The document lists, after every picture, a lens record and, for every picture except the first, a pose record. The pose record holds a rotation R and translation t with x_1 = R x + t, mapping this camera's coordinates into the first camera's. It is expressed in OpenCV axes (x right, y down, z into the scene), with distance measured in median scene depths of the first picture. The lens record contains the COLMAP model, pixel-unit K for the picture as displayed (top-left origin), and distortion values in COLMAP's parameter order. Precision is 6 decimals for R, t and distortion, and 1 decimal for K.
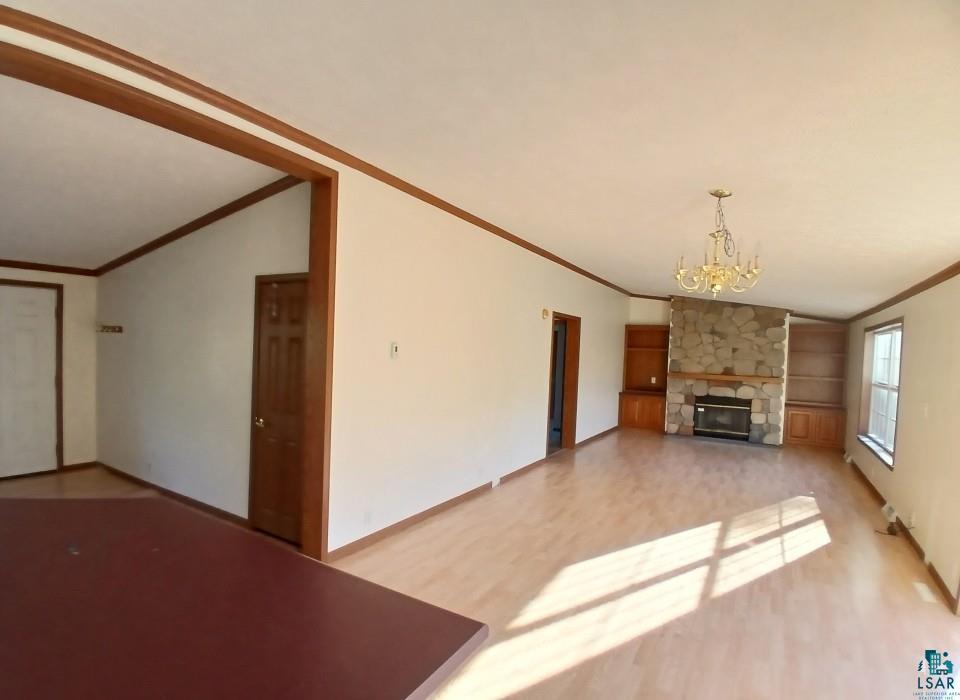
lens RADIAL K [[498.4, 0, 449.4], [0, 498.4, 362.8], [0, 0, 1]] dist [0.000044, -0.040074]
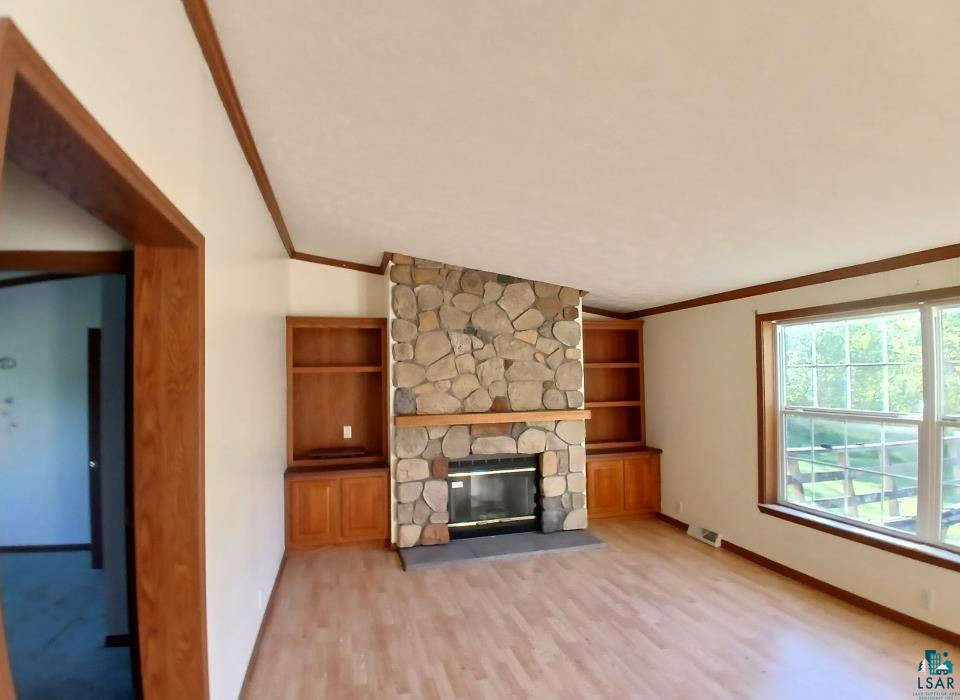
lens RADIAL K [[491.3, 0, 462.0], [0, 491.3, 364.3], [0, 0, 1]] dist [-0.001905, -0.039238]
pose [[0.673069, -0.029491, 0.738992, 0.155417], [0.059321, 0.998138, -0.014196, -0.020597], [-0.737197, 0.053393, 0.673565, 0.689597]]
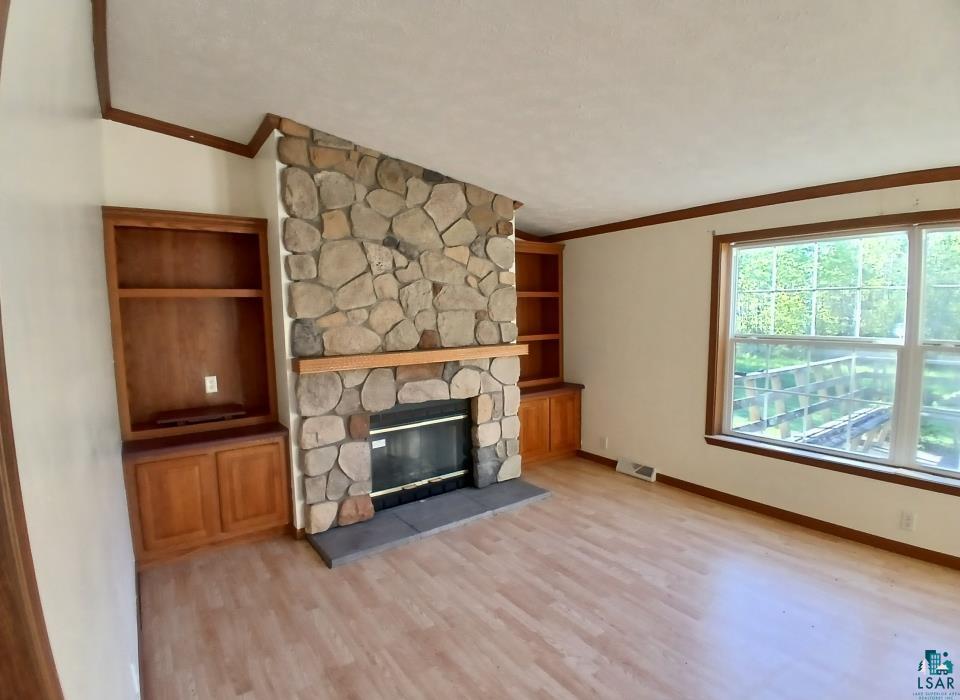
lens RADIAL K [[479.9, 0, 464.9], [0, 479.9, 370.3], [0, 0, 1]] dist [-0.020909, -0.001147]
pose [[0.368816, -0.150926, 0.917168, 0.204830], [0.057651, 0.988544, 0.139488, -0.012231], [-0.927713, 0.001430, 0.373291, 0.835908]]
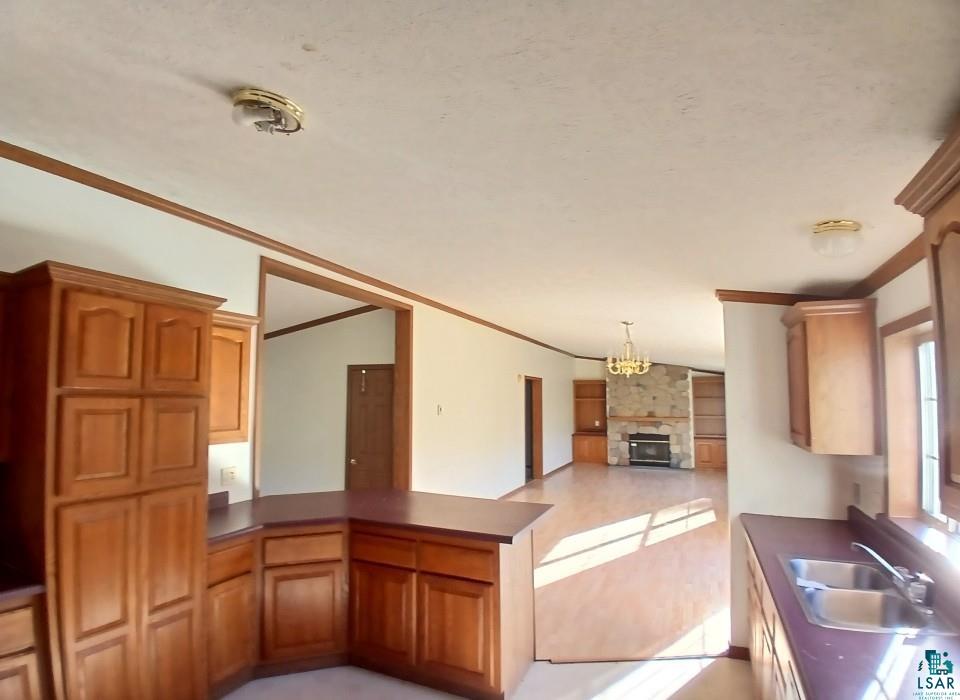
lens RADIAL K [[491.3, 0, 462.0], [0, 491.3, 364.3], [0, 0, 1]] dist [-0.001905, -0.039238]
pose [[0.991178, -0.026248, 0.129913, -0.103766], [0.039296, 0.994320, -0.098910, -0.005685], [-0.126579, 0.103142, 0.986580, -0.239458]]
